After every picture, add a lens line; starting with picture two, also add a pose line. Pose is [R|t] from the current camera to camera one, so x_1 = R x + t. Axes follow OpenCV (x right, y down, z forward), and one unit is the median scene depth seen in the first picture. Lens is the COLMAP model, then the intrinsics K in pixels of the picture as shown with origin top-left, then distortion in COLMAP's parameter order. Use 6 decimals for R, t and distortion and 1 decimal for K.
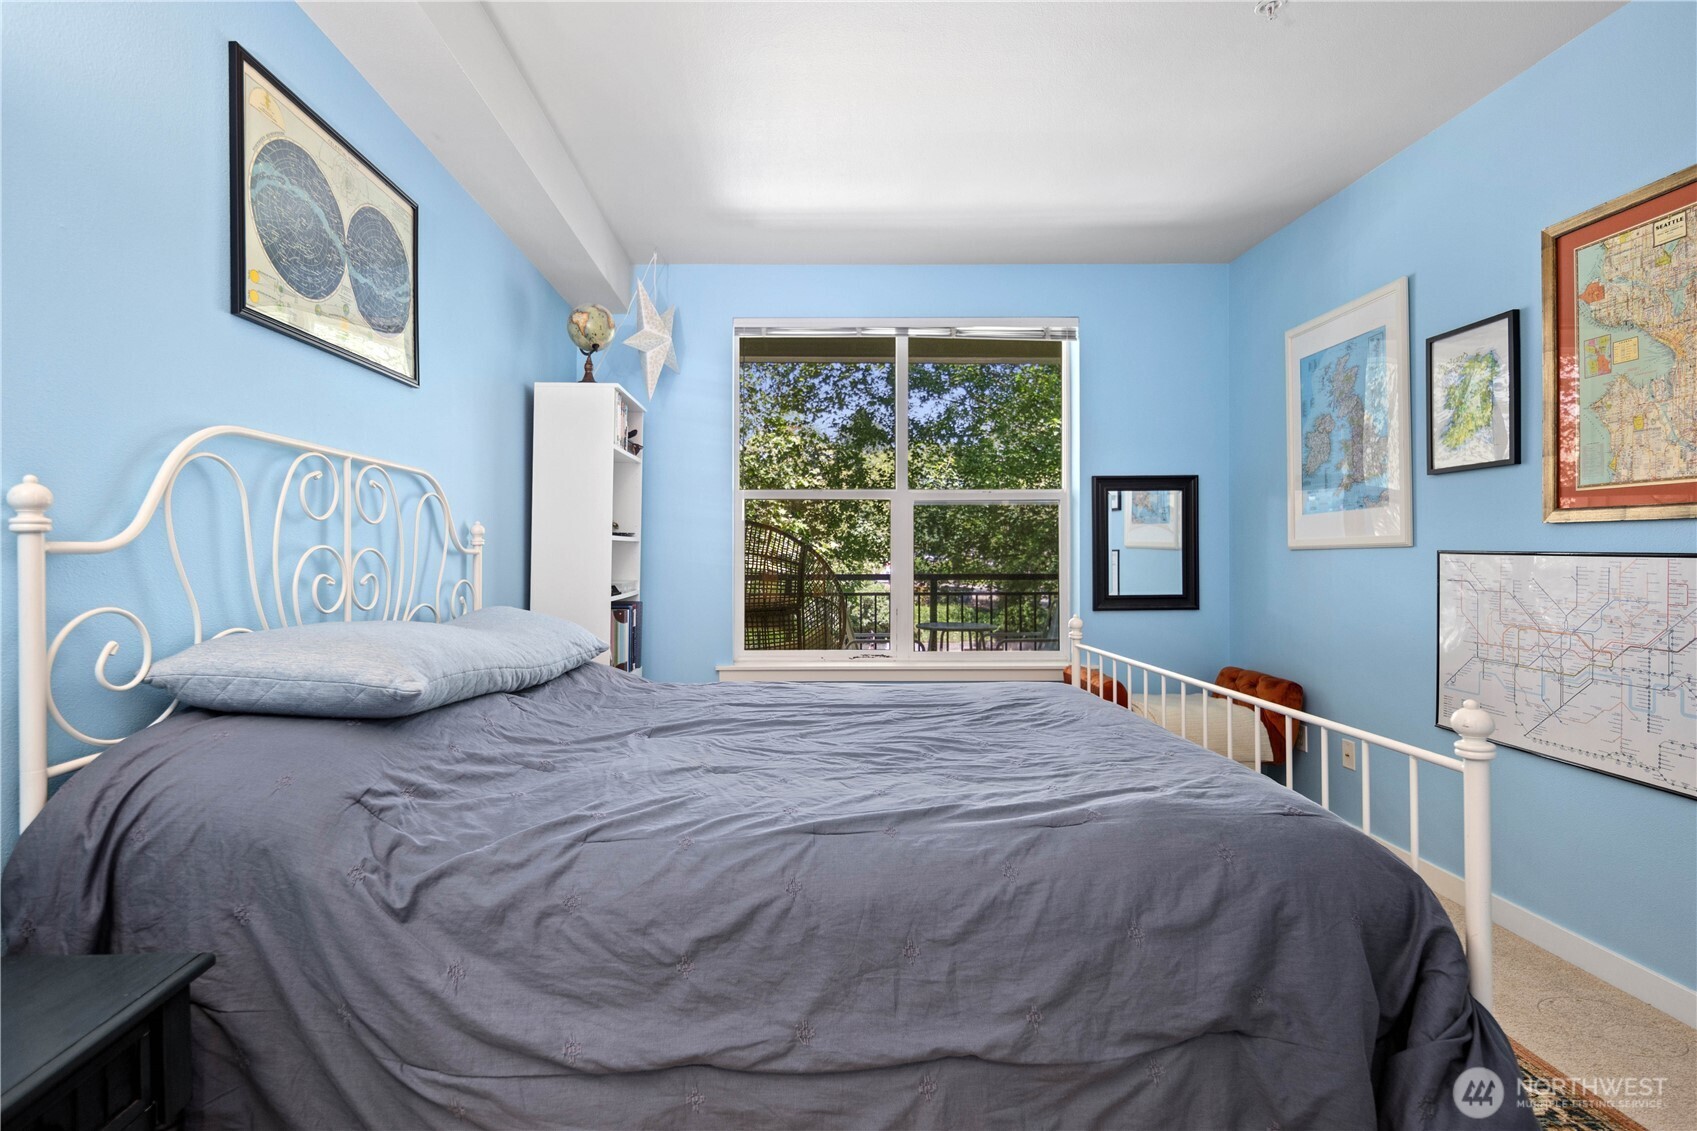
lens RADIAL K [[772.1, 0, 787.0], [0, 772.1, 544.4], [0, 0, 1]] dist [0.011759, -0.000181]
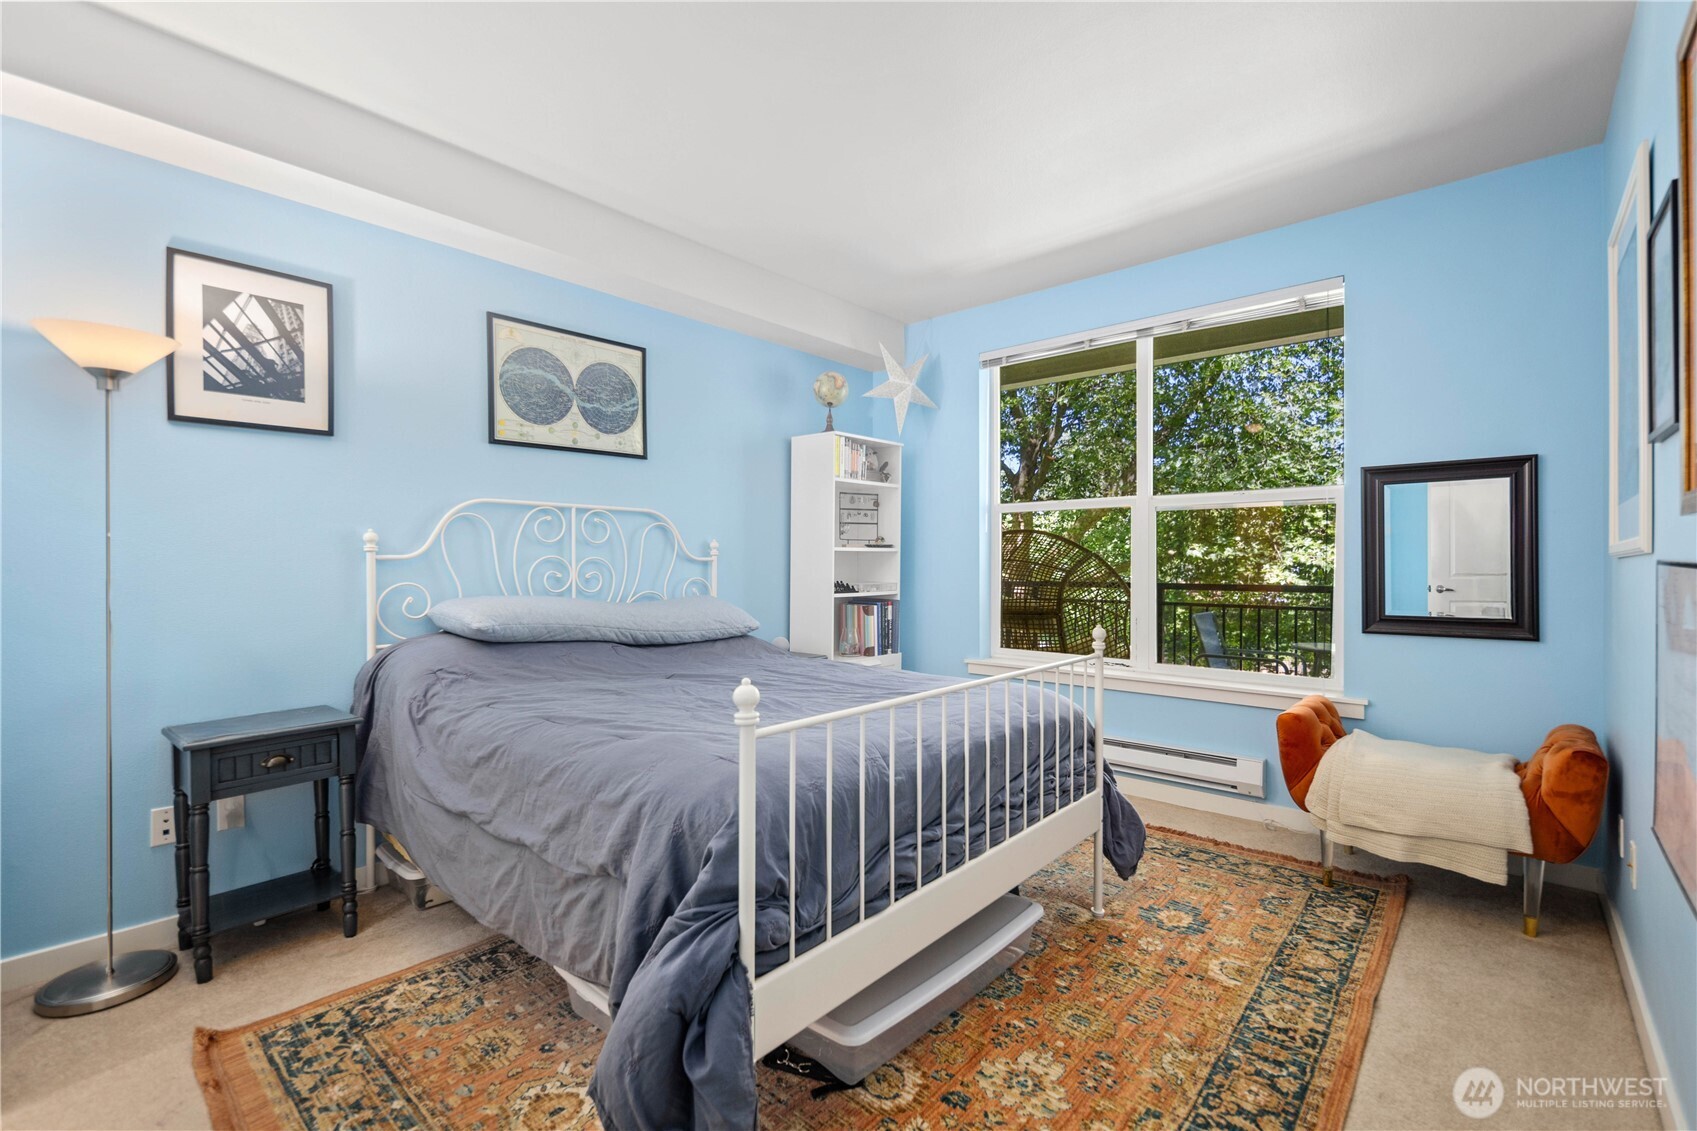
lens RADIAL K [[736.6, 0, 850.1], [0, 736.6, 558.2], [0, 0, 1]] dist [0.003597, -0.000165]
pose [[0.753405, -0.001159, -0.657556, 0.597152], [0.005324, 0.999976, 0.004338, 0.001541], [0.657535, -0.006769, 0.753393, 0.072136]]
